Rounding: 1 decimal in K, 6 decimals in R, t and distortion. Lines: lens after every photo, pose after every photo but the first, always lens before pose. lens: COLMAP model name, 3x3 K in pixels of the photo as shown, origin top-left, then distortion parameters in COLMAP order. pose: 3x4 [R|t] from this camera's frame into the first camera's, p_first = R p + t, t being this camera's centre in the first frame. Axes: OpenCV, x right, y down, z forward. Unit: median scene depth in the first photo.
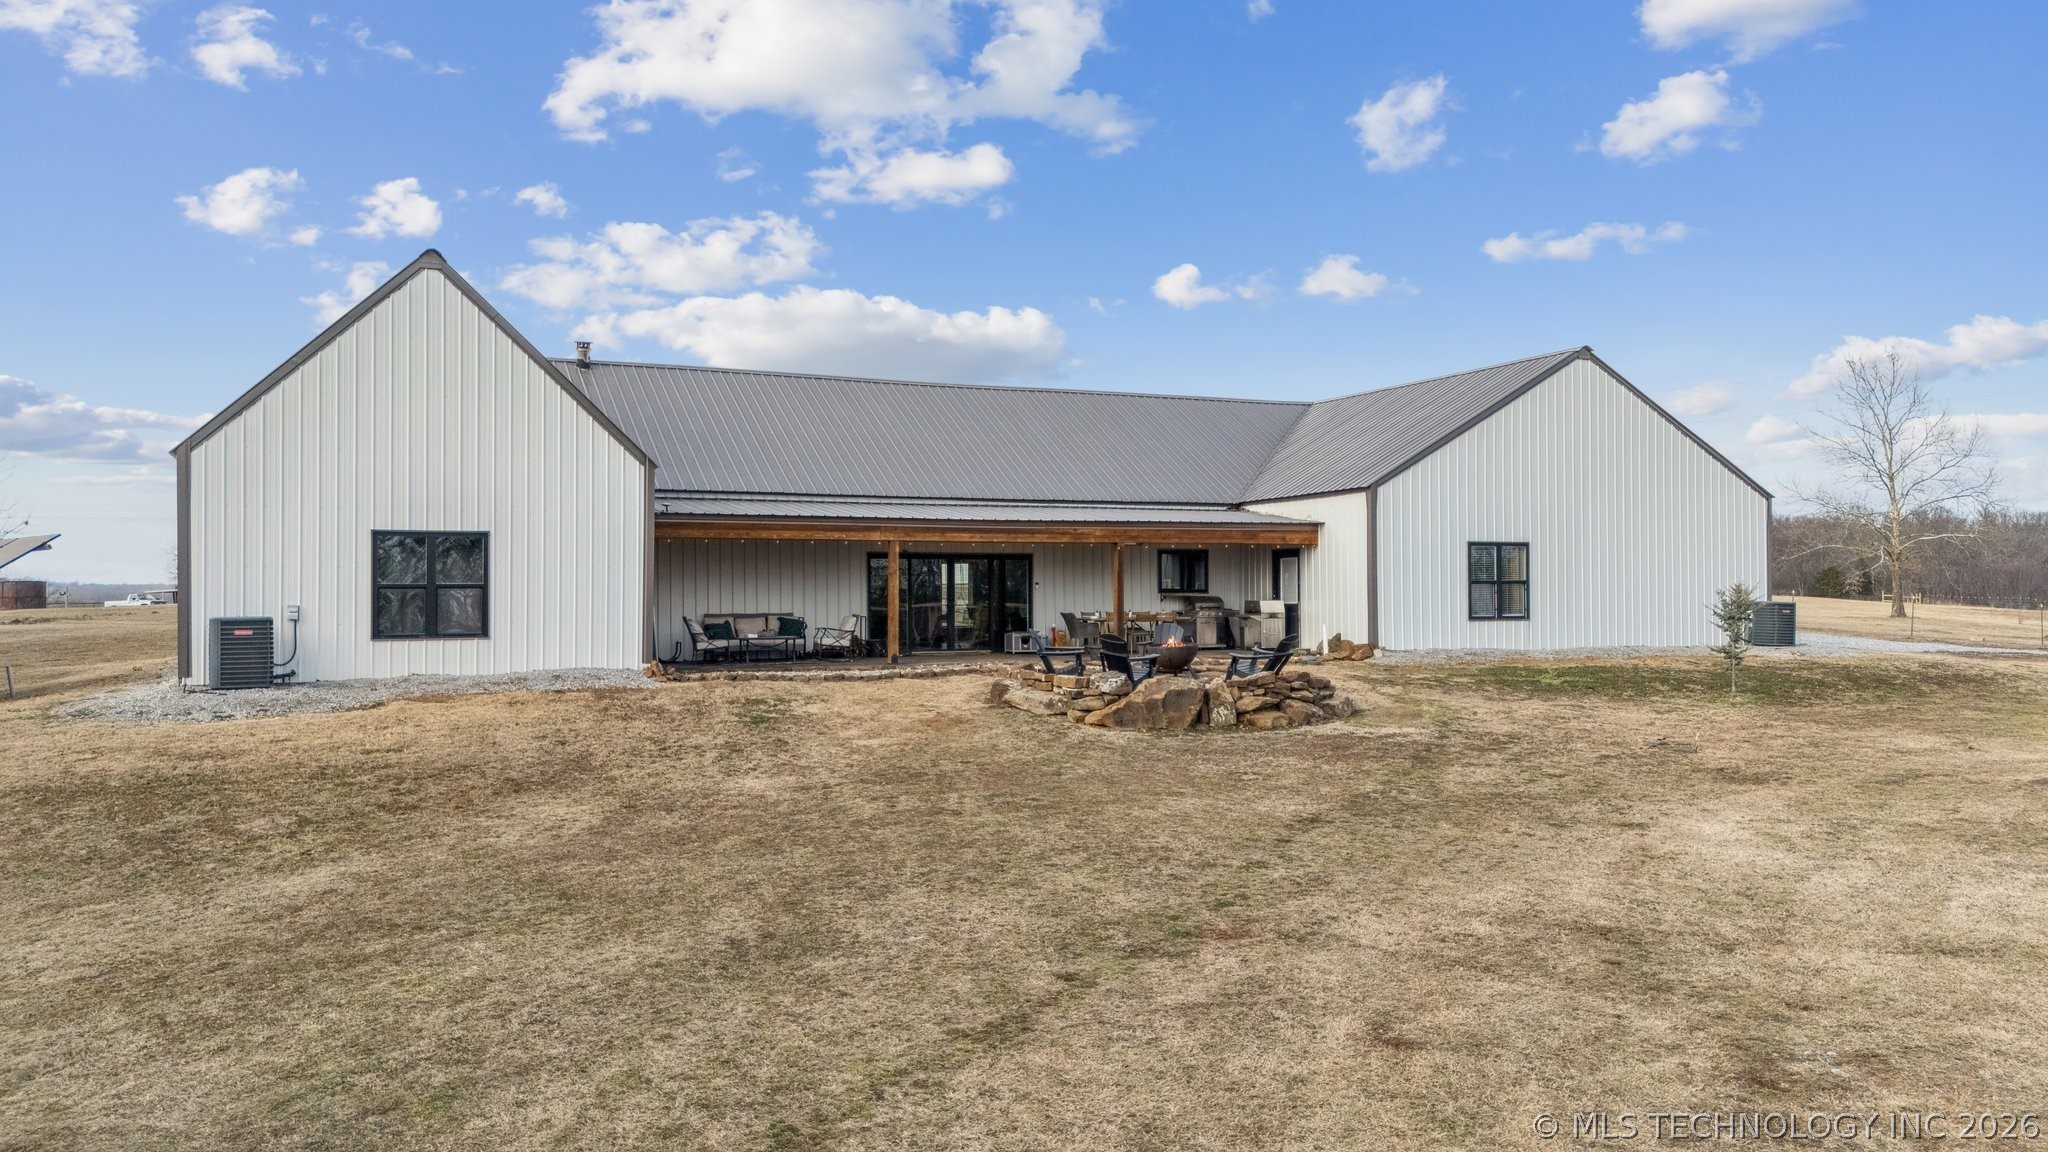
lens RADIAL K [[1561.0, 0, 1024.0], [0, 1561.0, 576.0], [0, 0, 1]] dist [0.005440, -0.007623]
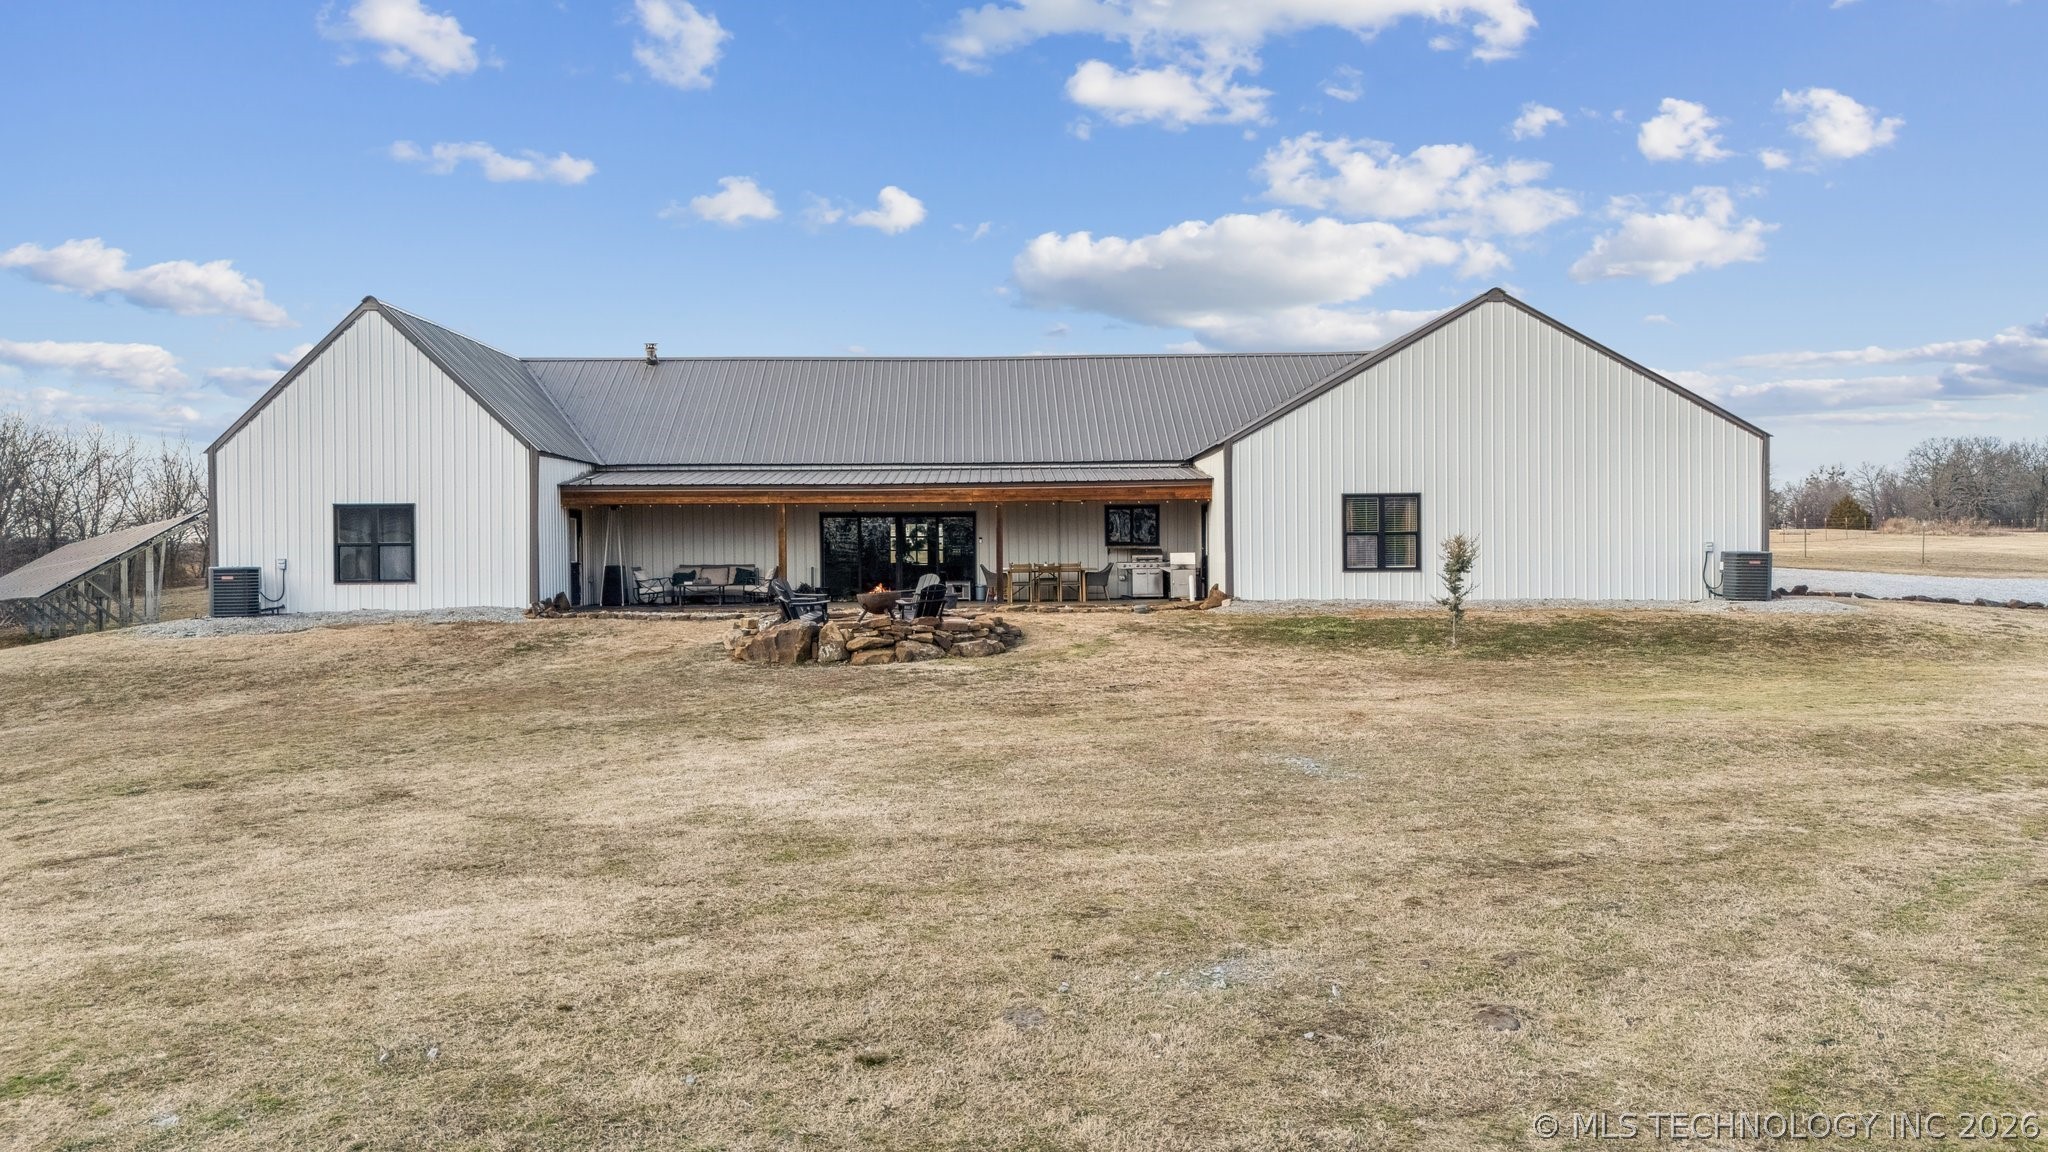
lens RADIAL K [[1561.0, 0, 1024.0], [0, 1561.0, 576.0], [0, 0, 1]] dist [0.005440, -0.007623]
pose [[0.909547, 0.003944, -0.415582, 0.581374], [0.009506, 0.999496, 0.030290, -0.001699], [0.415492, -0.031501, 0.909051, -0.003272]]
